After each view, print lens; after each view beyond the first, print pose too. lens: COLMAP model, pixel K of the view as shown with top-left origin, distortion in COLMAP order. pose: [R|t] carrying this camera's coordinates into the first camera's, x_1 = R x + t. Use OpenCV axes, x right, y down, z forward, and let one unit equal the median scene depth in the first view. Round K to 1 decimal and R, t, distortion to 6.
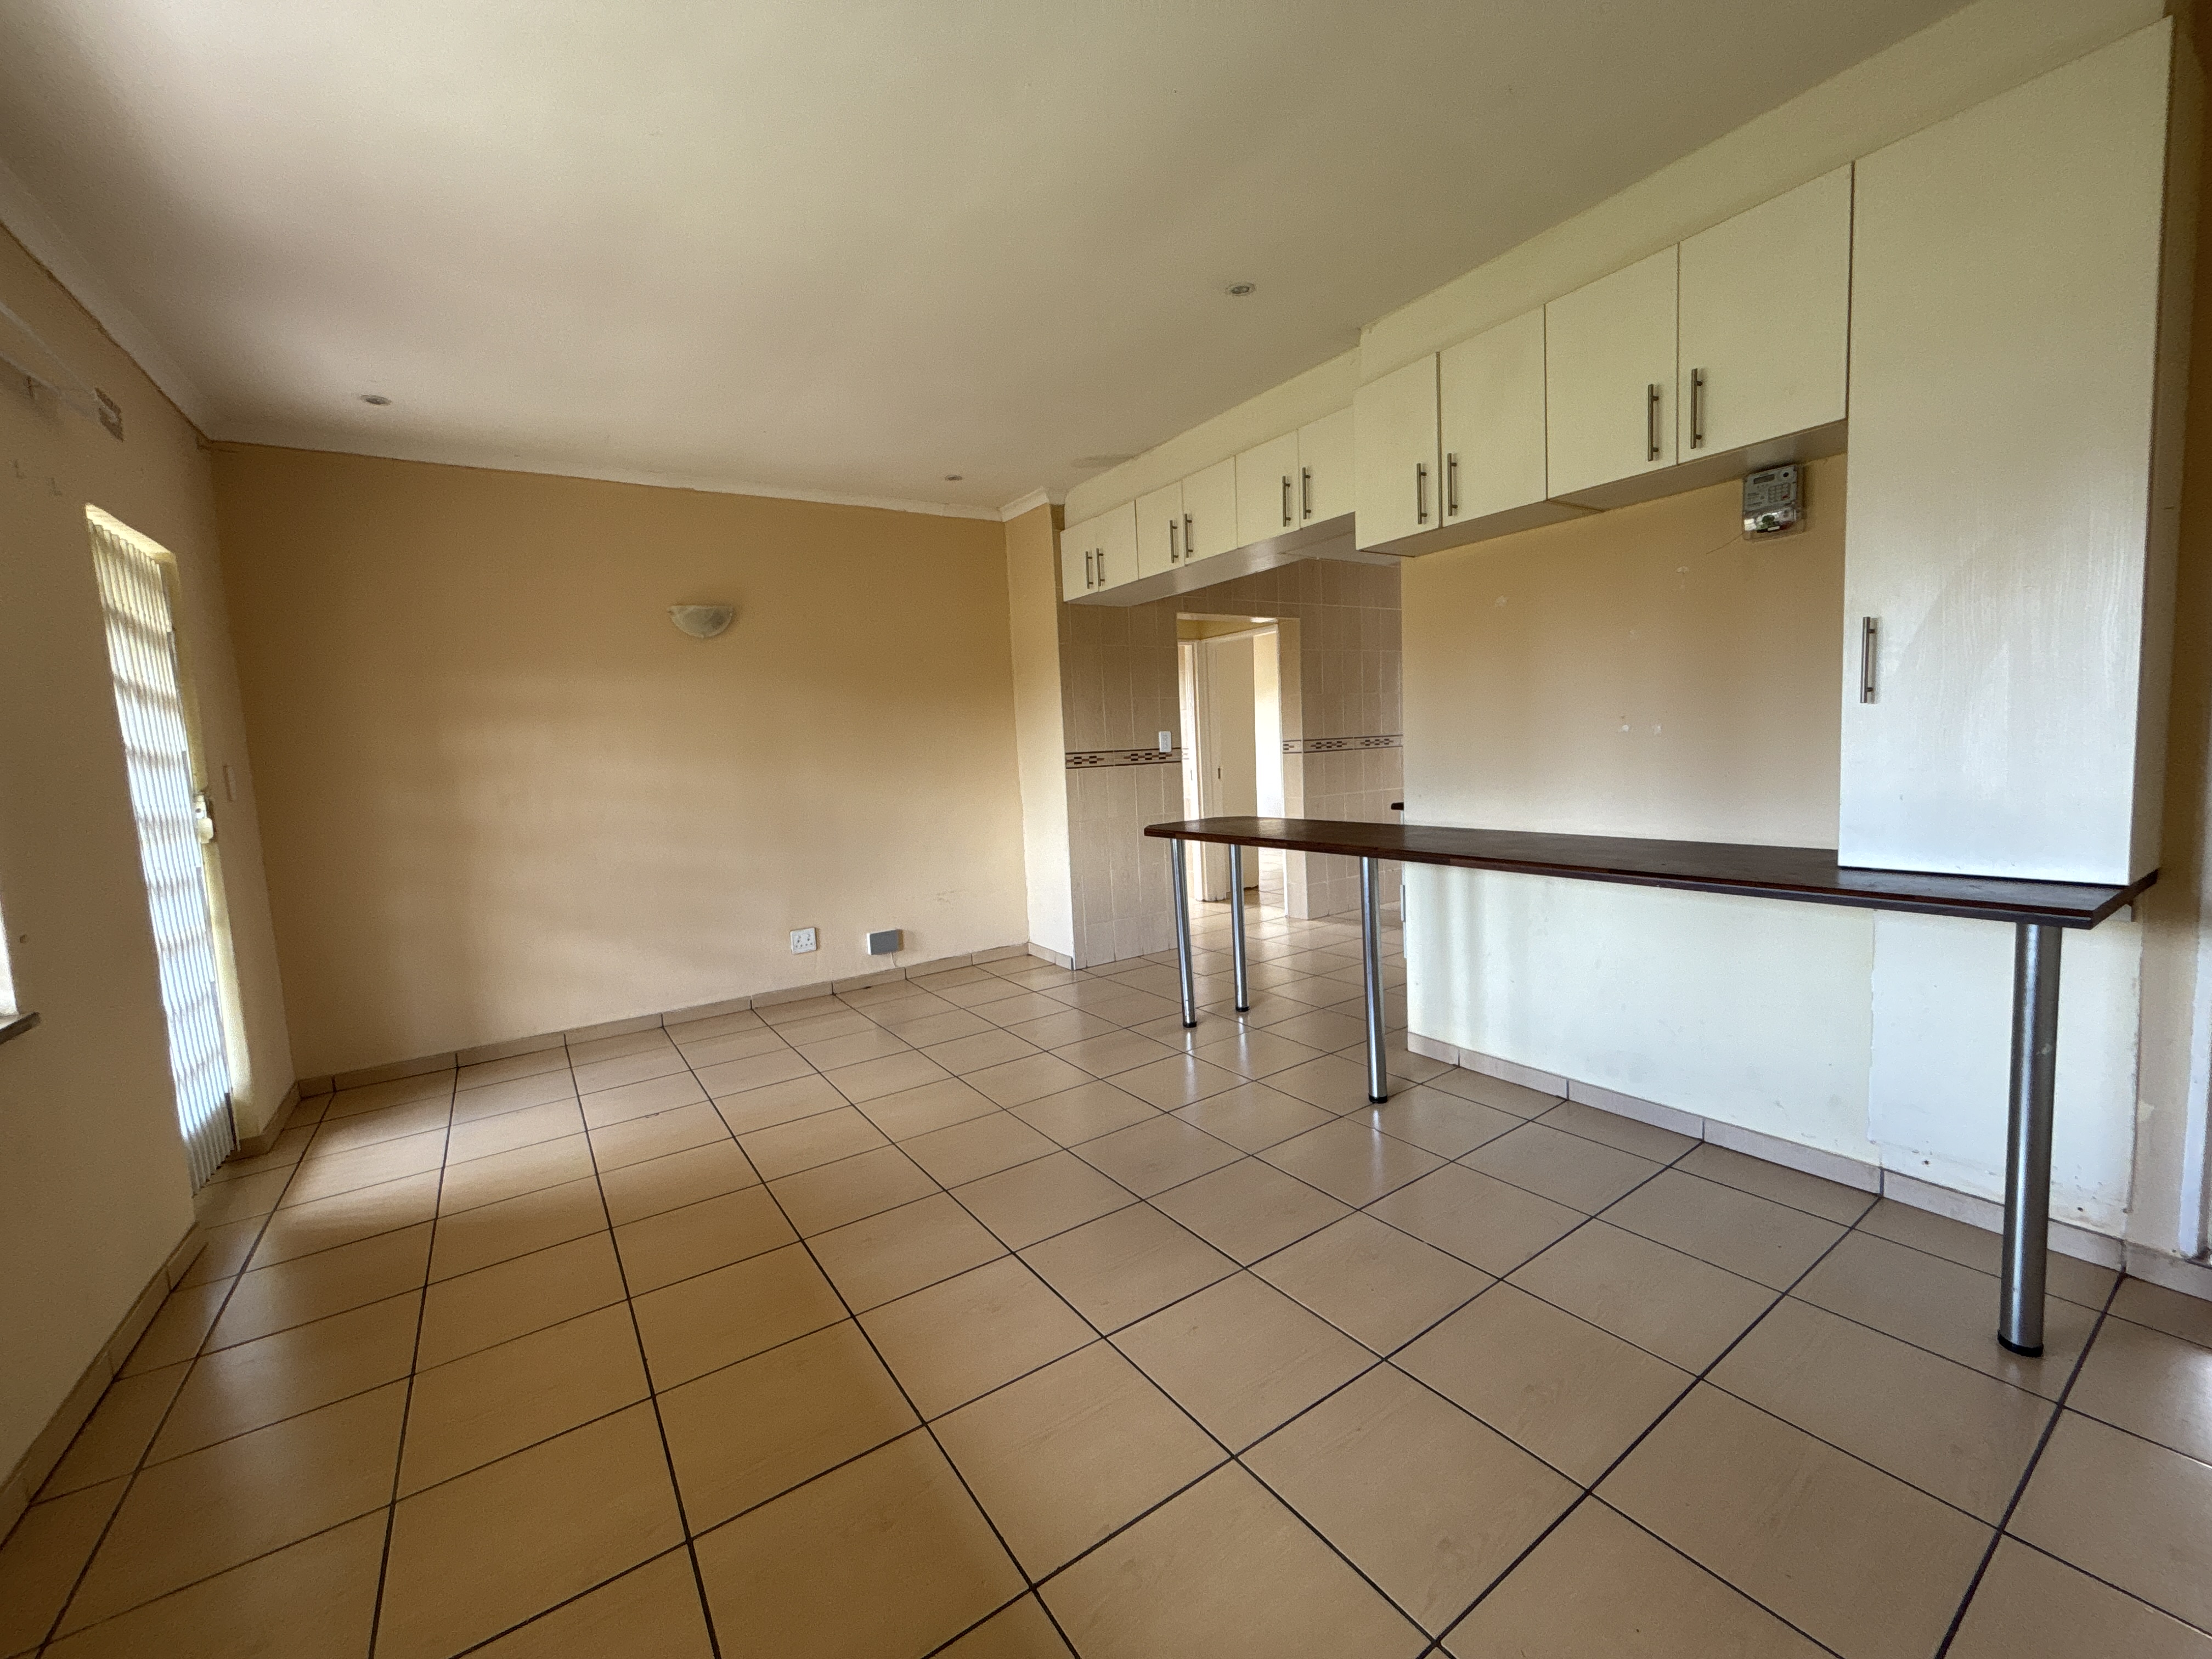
lens RADIAL K [[890.1, 0, 1094.0], [0, 890.1, 826.9], [0, 0, 1]] dist [0.001302, -0.001155]
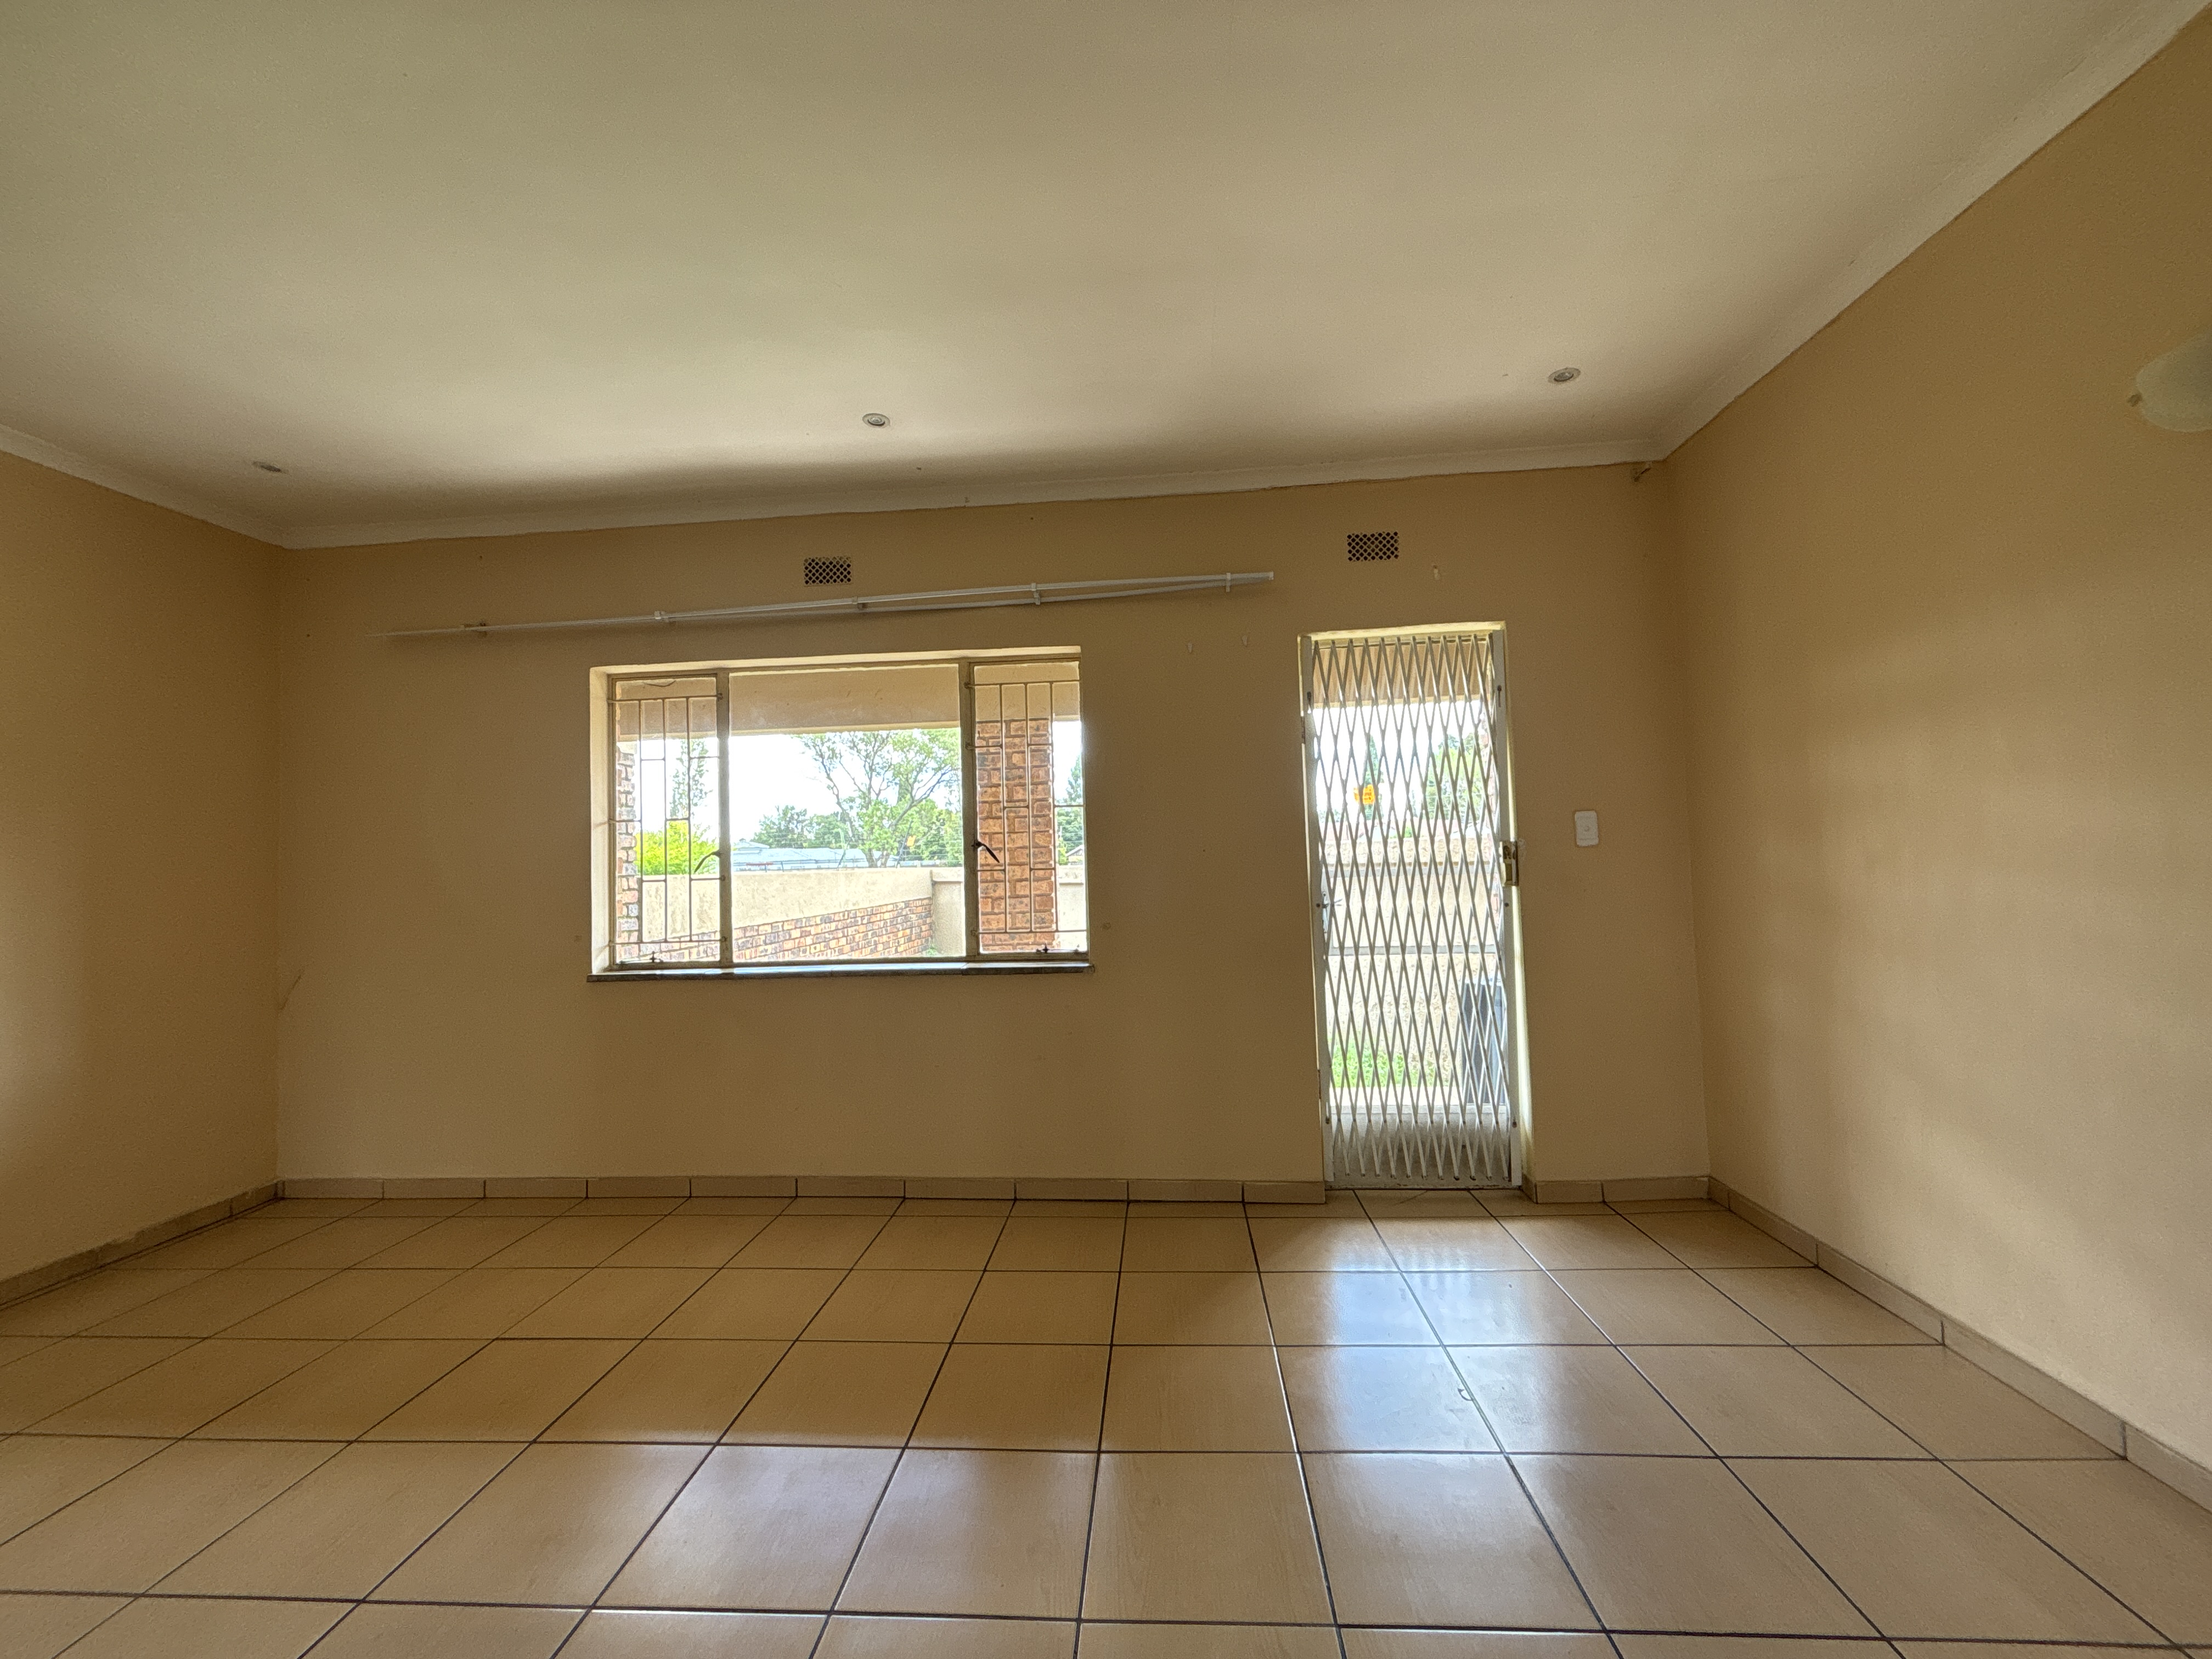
lens RADIAL K [[890.1, 0, 1112.4], [0, 890.1, 822.6], [0, 0, 1]] dist [0.001302, -0.001155]
pose [[-0.616569, 0.035107, -0.786518, 0.120392], [-0.008834, 0.998634, 0.051501, -0.095845], [0.787251, 0.038702, -0.615416, 1.144505]]
